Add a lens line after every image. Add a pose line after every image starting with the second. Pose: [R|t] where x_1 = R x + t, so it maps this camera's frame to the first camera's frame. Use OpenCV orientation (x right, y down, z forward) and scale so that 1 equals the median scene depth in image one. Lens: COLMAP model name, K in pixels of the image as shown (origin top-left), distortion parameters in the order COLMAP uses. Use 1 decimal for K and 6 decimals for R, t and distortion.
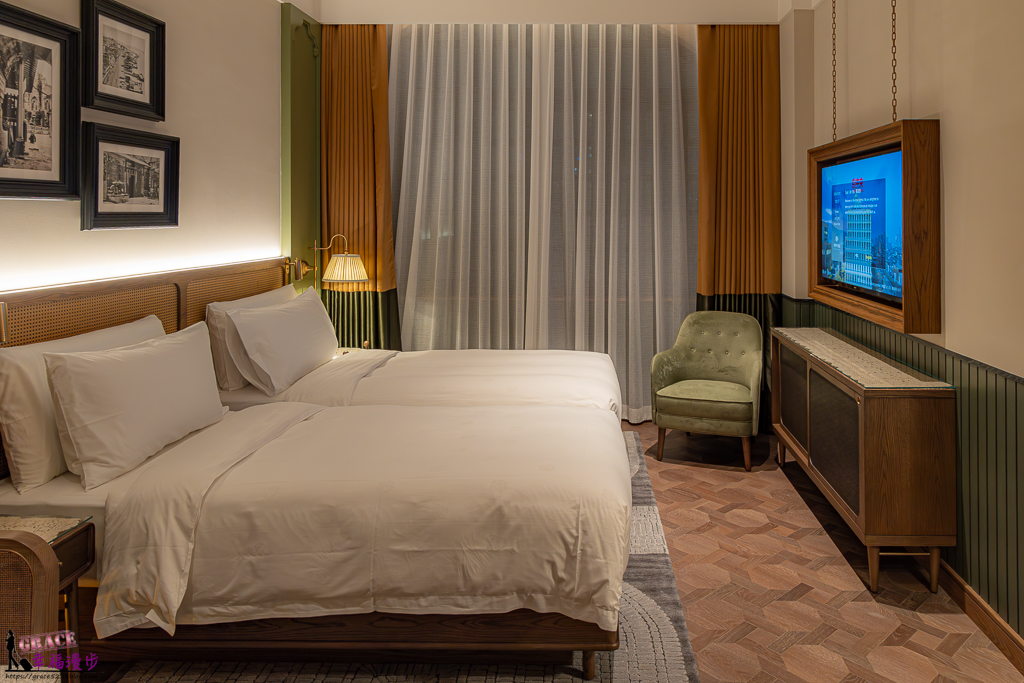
lens RADIAL K [[704.8, 0, 586.5], [0, 704.8, 205.8], [0, 0, 1]] dist [0.008691, -0.000897]
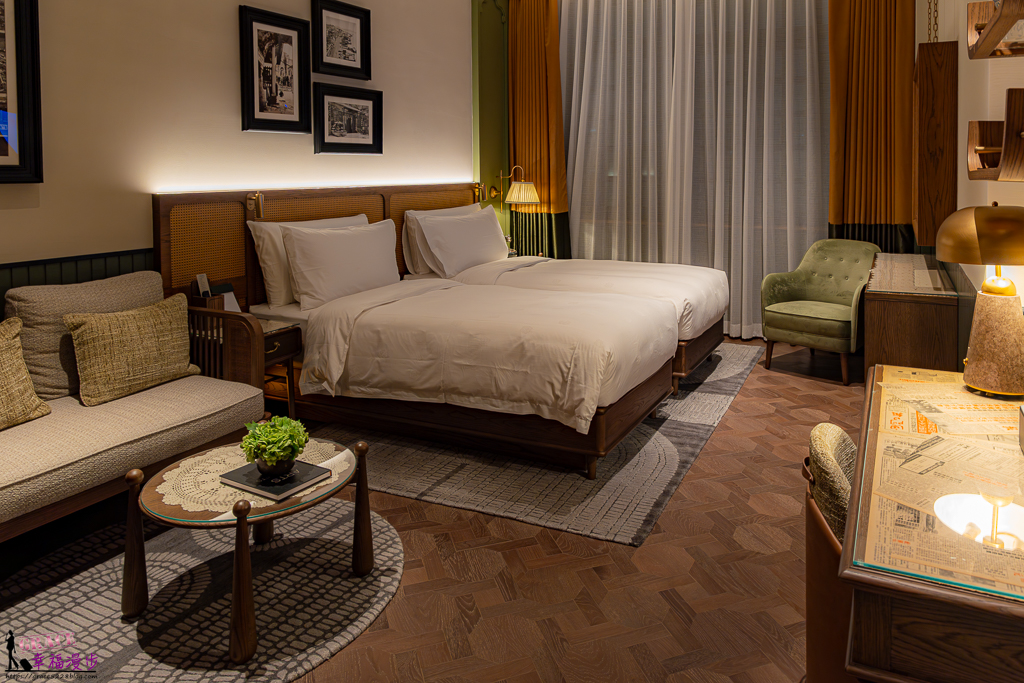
lens RADIAL K [[710.2, 0, 585.4], [0, 710.2, 184.2], [0, 0, 1]] dist [0.004427, -0.001372]
pose [[0.921526, 0.007524, -0.388244, 0.381317], [0.006974, 0.999330, 0.035921, 0.044570], [0.388254, -0.035810, 0.920856, -0.169151]]
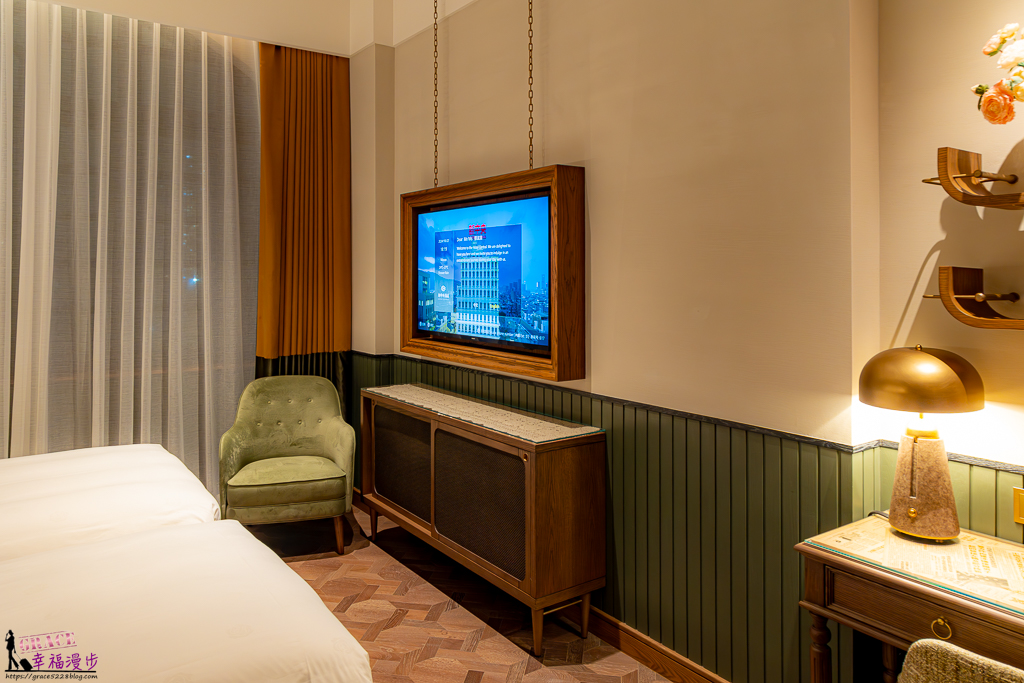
lens RADIAL K [[707.9, 0, 462.5], [0, 707.9, 257.9], [0, 0, 1]] dist [0.005879, 0.001537]
pose [[0.821176, 0.007821, 0.570621, -0.210146], [-0.004713, 0.999965, -0.006922, 0.014839], [-0.570655, 0.002995, 0.821184, 0.250940]]
